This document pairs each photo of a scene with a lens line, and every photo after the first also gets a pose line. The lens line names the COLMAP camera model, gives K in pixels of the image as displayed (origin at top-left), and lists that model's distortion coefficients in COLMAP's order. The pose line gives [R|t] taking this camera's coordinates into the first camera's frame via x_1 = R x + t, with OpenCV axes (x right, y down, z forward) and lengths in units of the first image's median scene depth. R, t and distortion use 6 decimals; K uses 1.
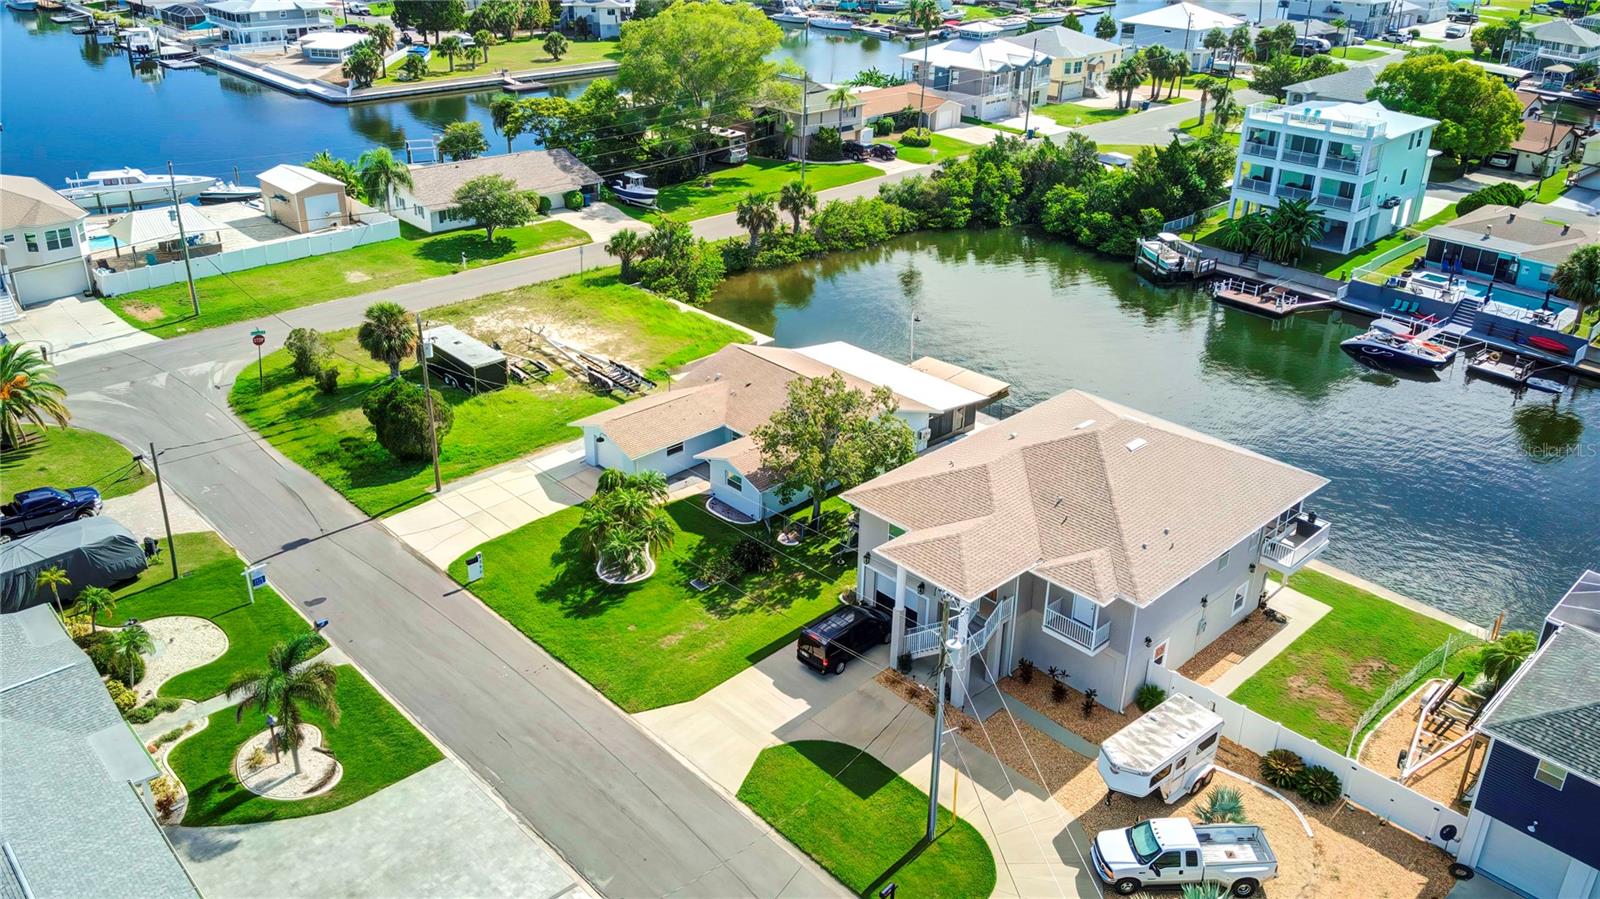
lens RADIAL K [[1205.1, 0, 778.0], [0, 1205.1, 455.3], [0, 0, 1]] dist [0.130509, -0.219377]
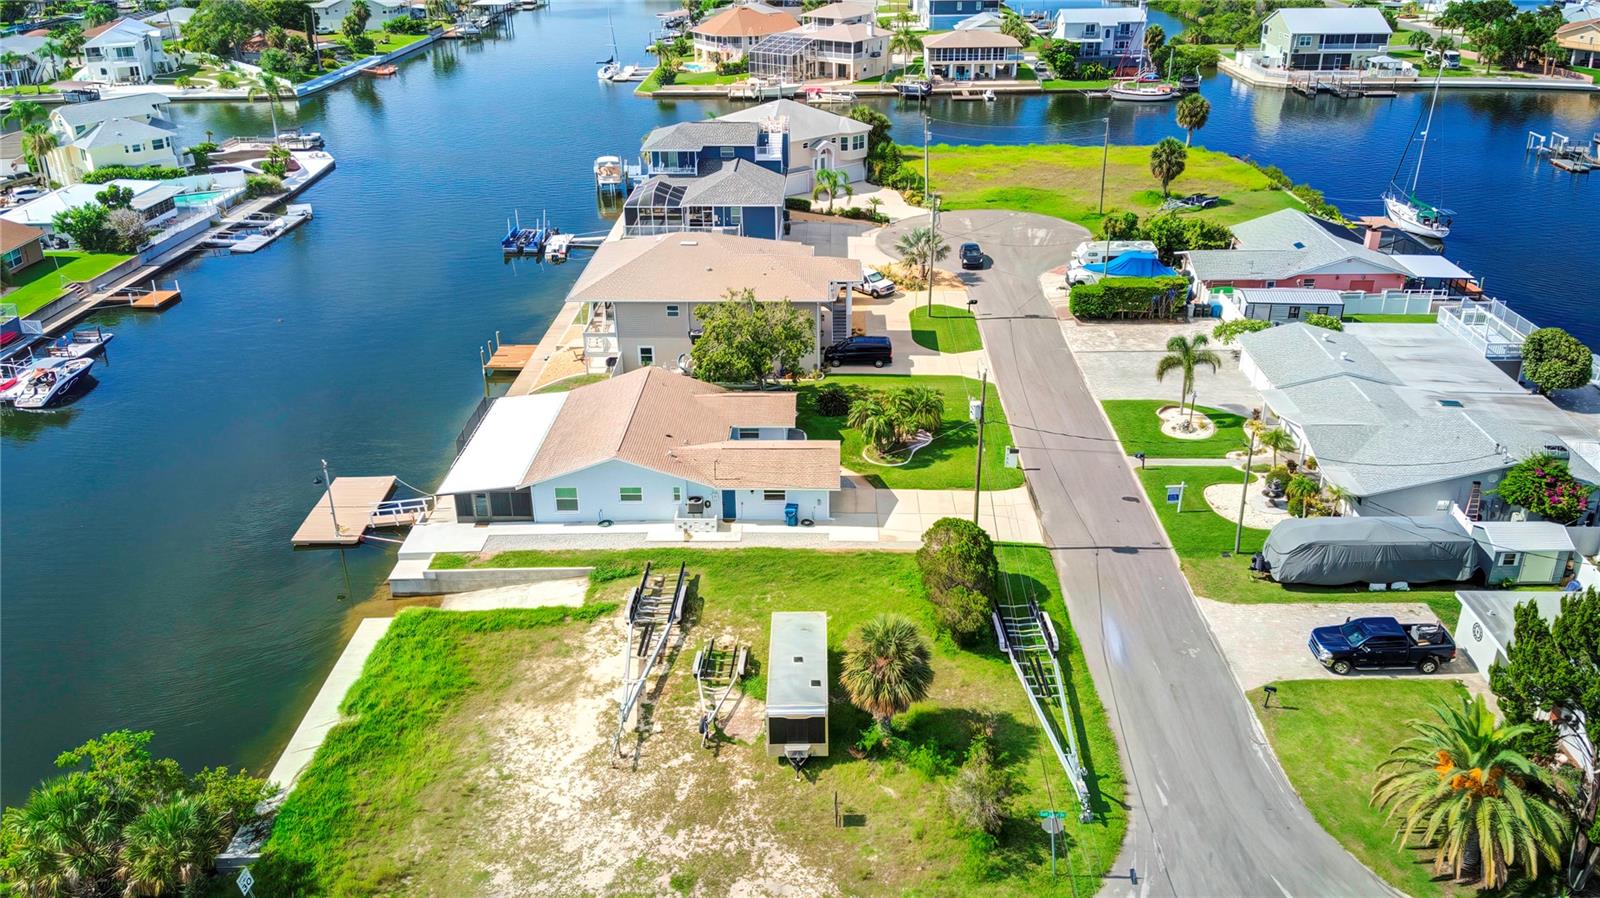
lens RADIAL K [[1144.3, 0, 817.9], [0, 1144.3, 444.6], [0, 0, 1]] dist [0.128747, -0.201179]
pose [[-0.718623, -0.317811, 0.618529, -0.640446], [0.310647, 0.649063, 0.694418, -0.614142], [-0.622157, 0.691168, -0.367705, 1.190860]]
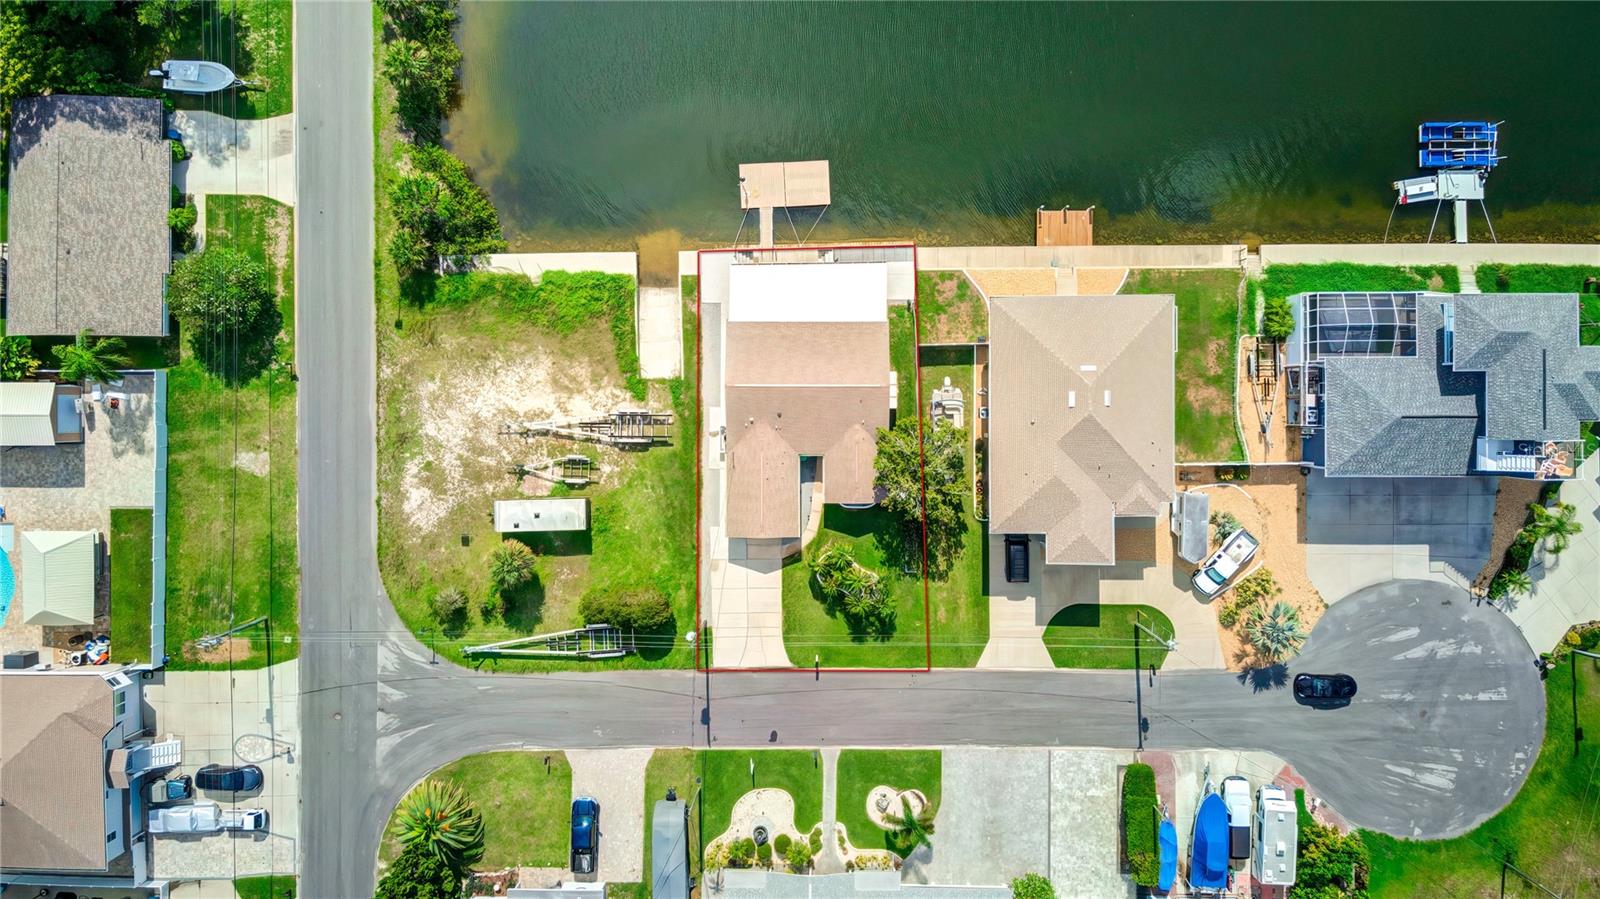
lens RADIAL K [[1223.4, 0, 800.0], [0, 1223.4, 449.5], [0, 0, 1]] dist [0.135688, -0.236415]
pose [[0.683058, -0.730177, -0.016530, -0.016030], [0.337816, 0.295789, 0.893526, -1.180850], [-0.647543, -0.615915, 0.448706, 0.328501]]
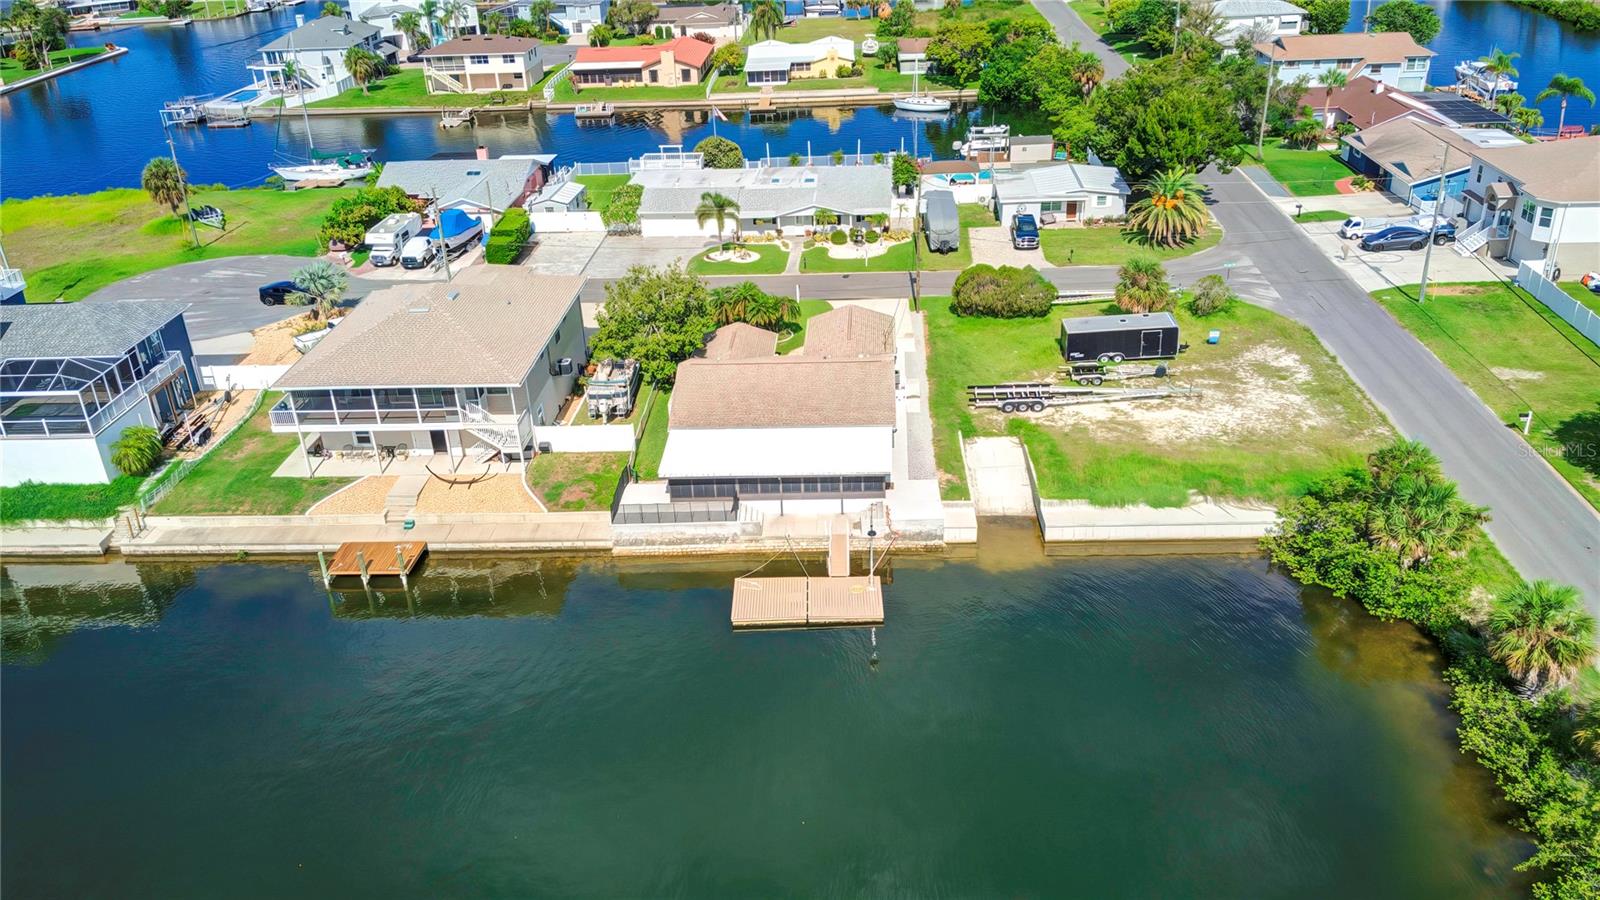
lens RADIAL K [[1223.4, 0, 800.0], [0, 1223.4, 450.0], [0, 0, 1]] dist [0.135688, -0.236415]
pose [[-0.723288, 0.324150, -0.609738, 0.620312], [-0.283491, 0.665758, 0.690217, -0.684862], [0.629672, 0.672081, -0.389642, 1.363266]]
